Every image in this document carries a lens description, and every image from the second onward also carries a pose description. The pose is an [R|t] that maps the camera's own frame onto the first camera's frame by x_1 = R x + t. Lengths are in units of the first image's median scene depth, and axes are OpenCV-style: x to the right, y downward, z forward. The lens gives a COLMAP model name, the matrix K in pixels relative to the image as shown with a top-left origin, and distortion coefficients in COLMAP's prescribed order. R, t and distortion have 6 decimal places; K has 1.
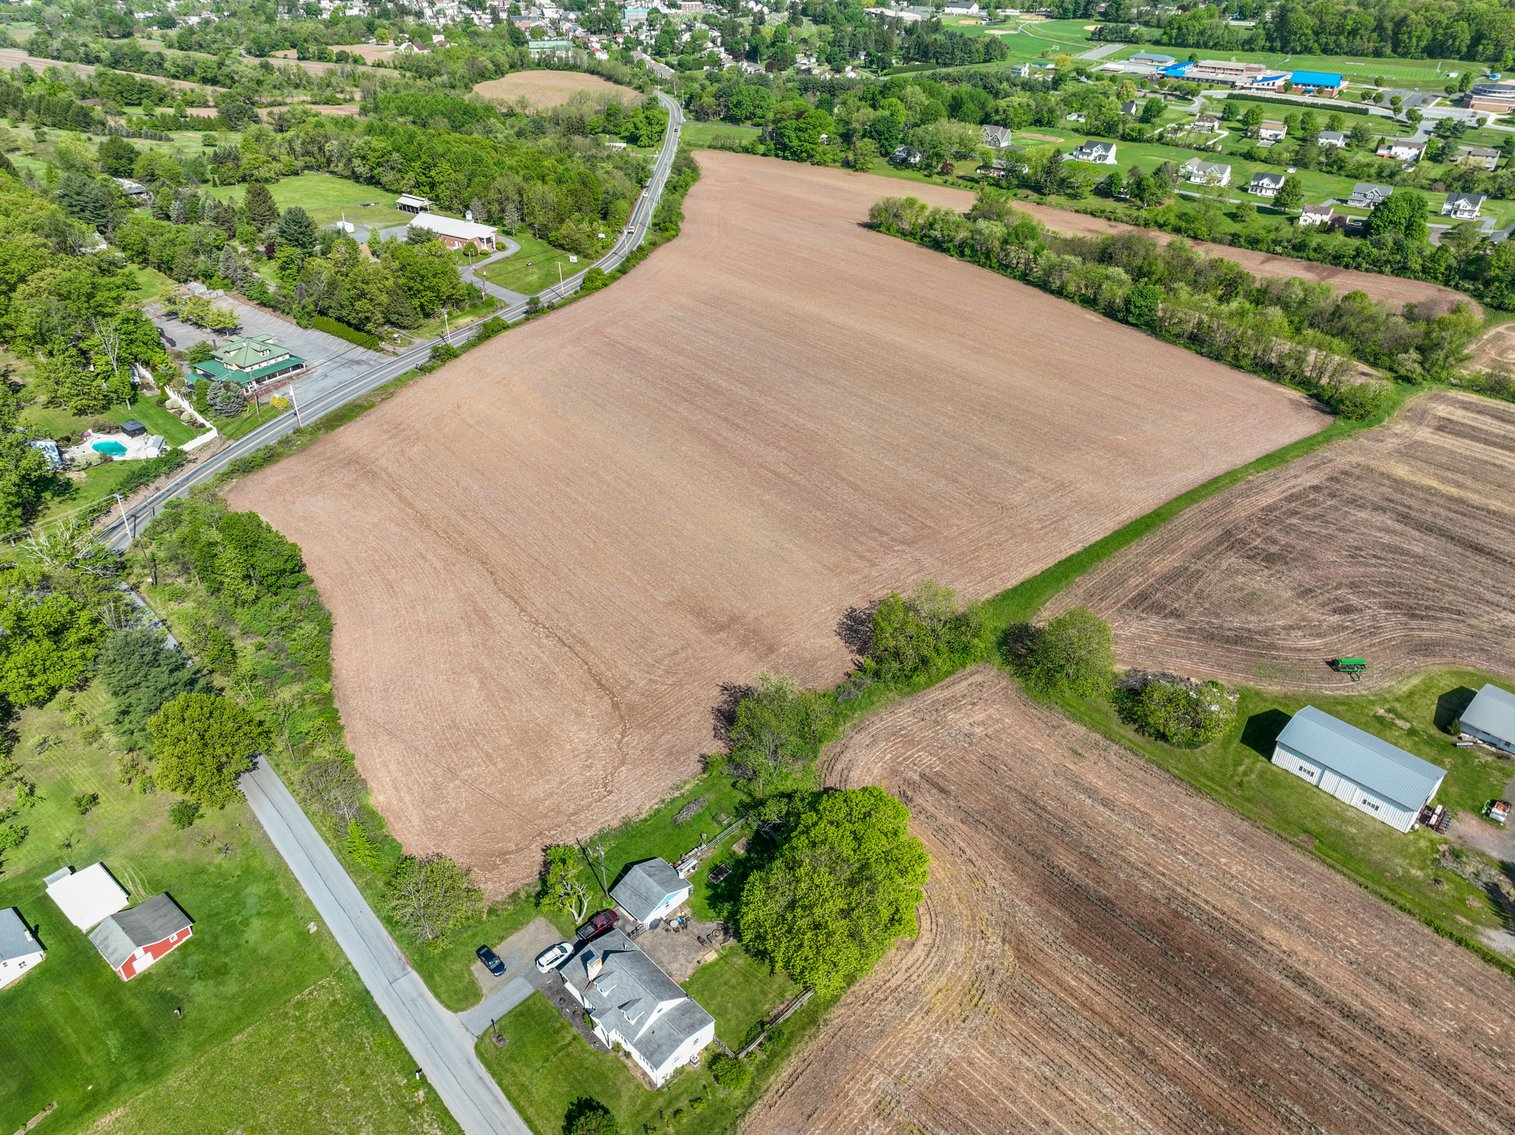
lens RADIAL K [[1051.4, 0, 752.2], [0, 1051.4, 567.2], [0, 0, 1]] dist [-0.005943, 0.024163]
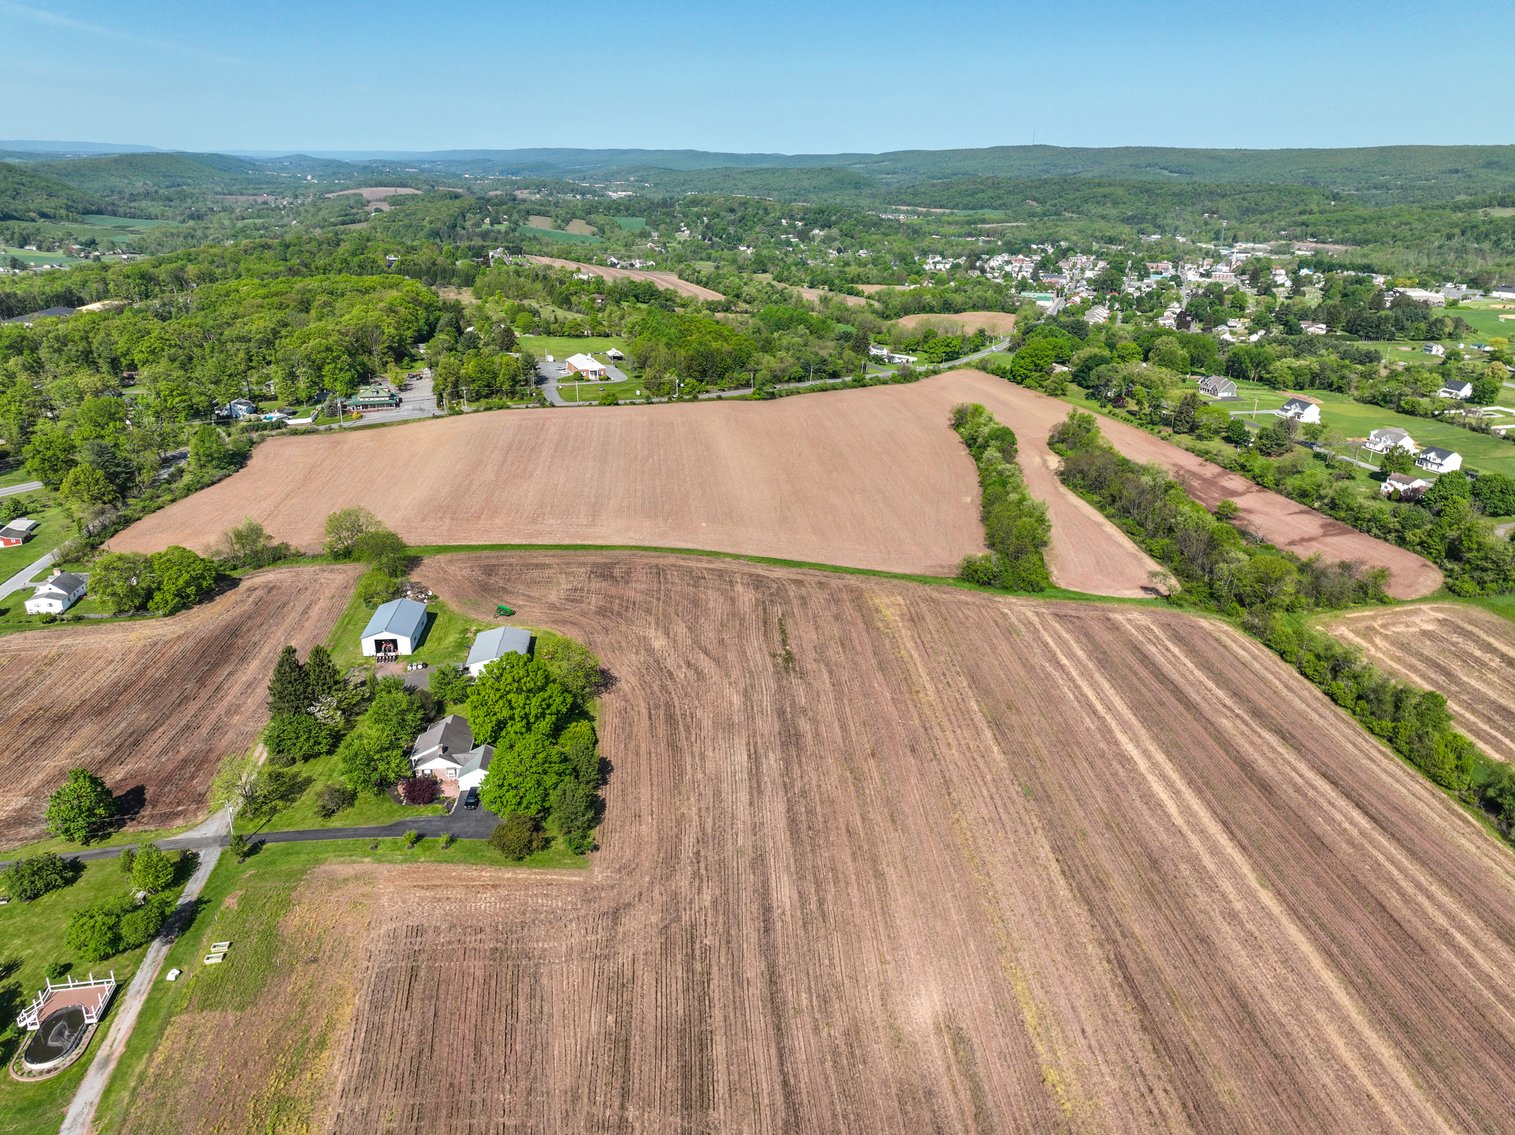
lens RADIAL K [[1051.4, 0, 749.9], [0, 1051.4, 567.6], [0, 0, 1]] dist [-0.005943, 0.024163]
pose [[0.787640, 0.218894, -0.575941, 0.366099], [-0.339204, 0.934405, -0.108753, 0.017019], [0.514357, 0.281020, 0.810225, -0.014093]]
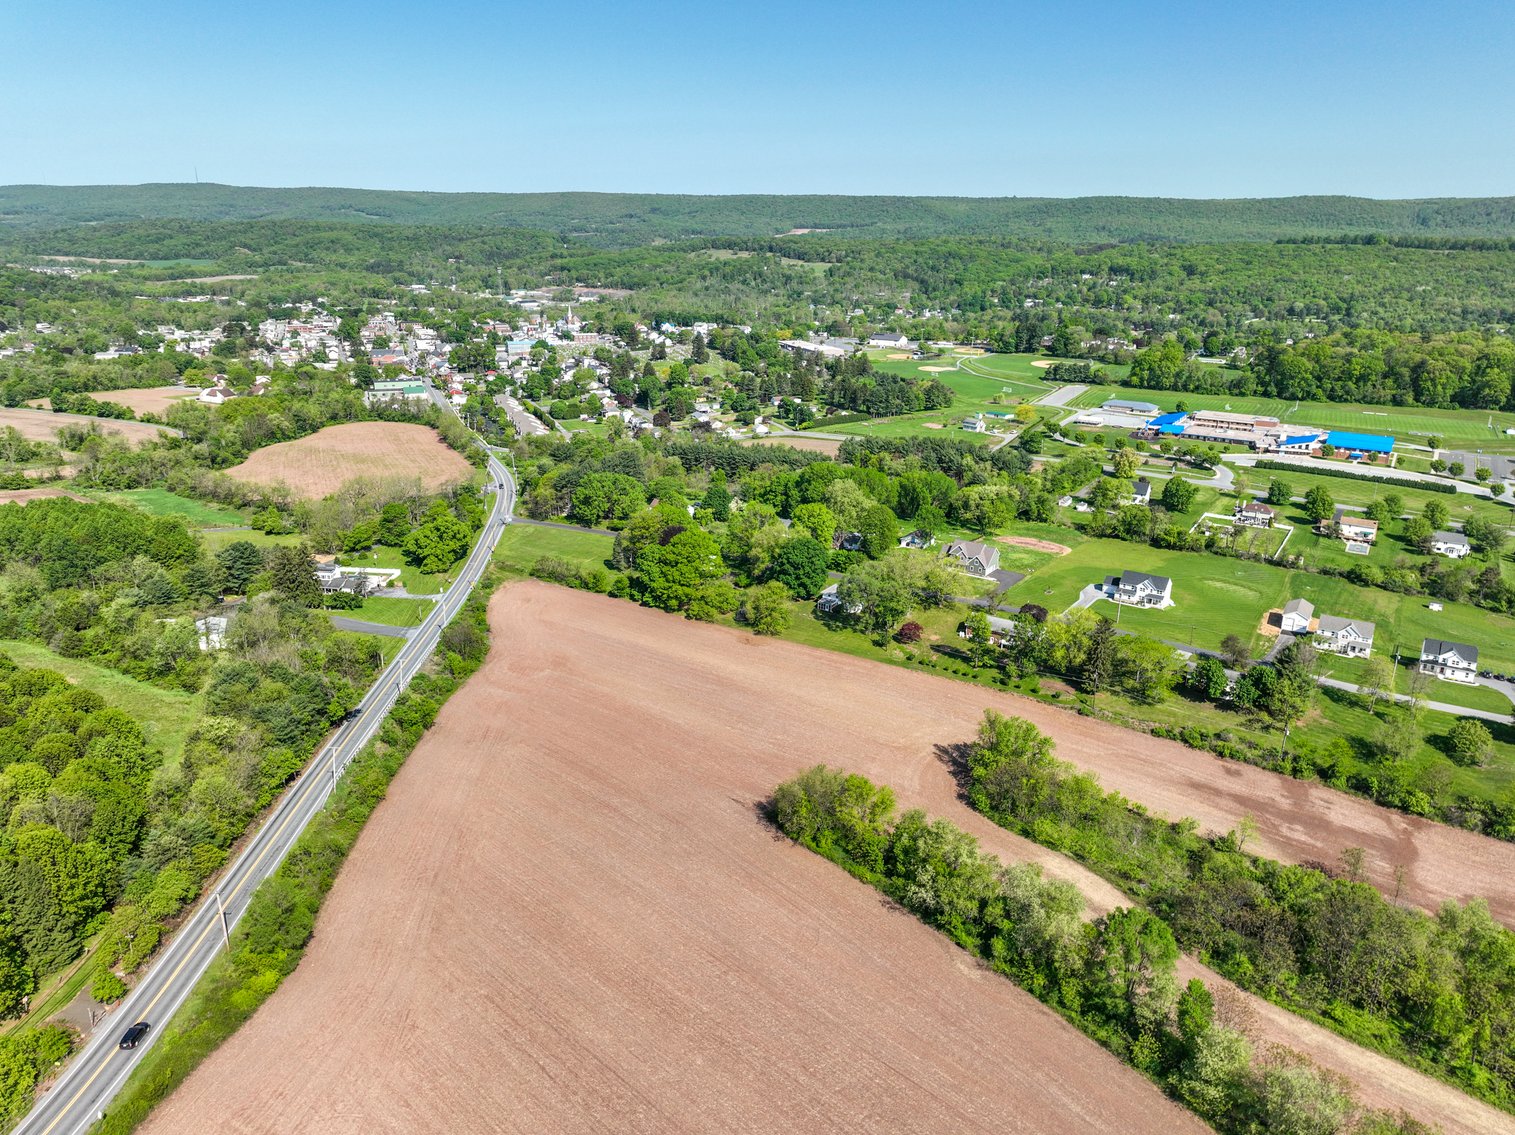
lens RADIAL K [[1051.4, 0, 764.1], [0, 1051.4, 558.9], [0, 0, 1]] dist [-0.005943, 0.024163]
pose [[0.997448, -0.018183, 0.069042, 0.042123], [0.035565, 0.965050, -0.259642, -0.179965], [-0.061908, 0.261435, 0.963234, 0.283849]]
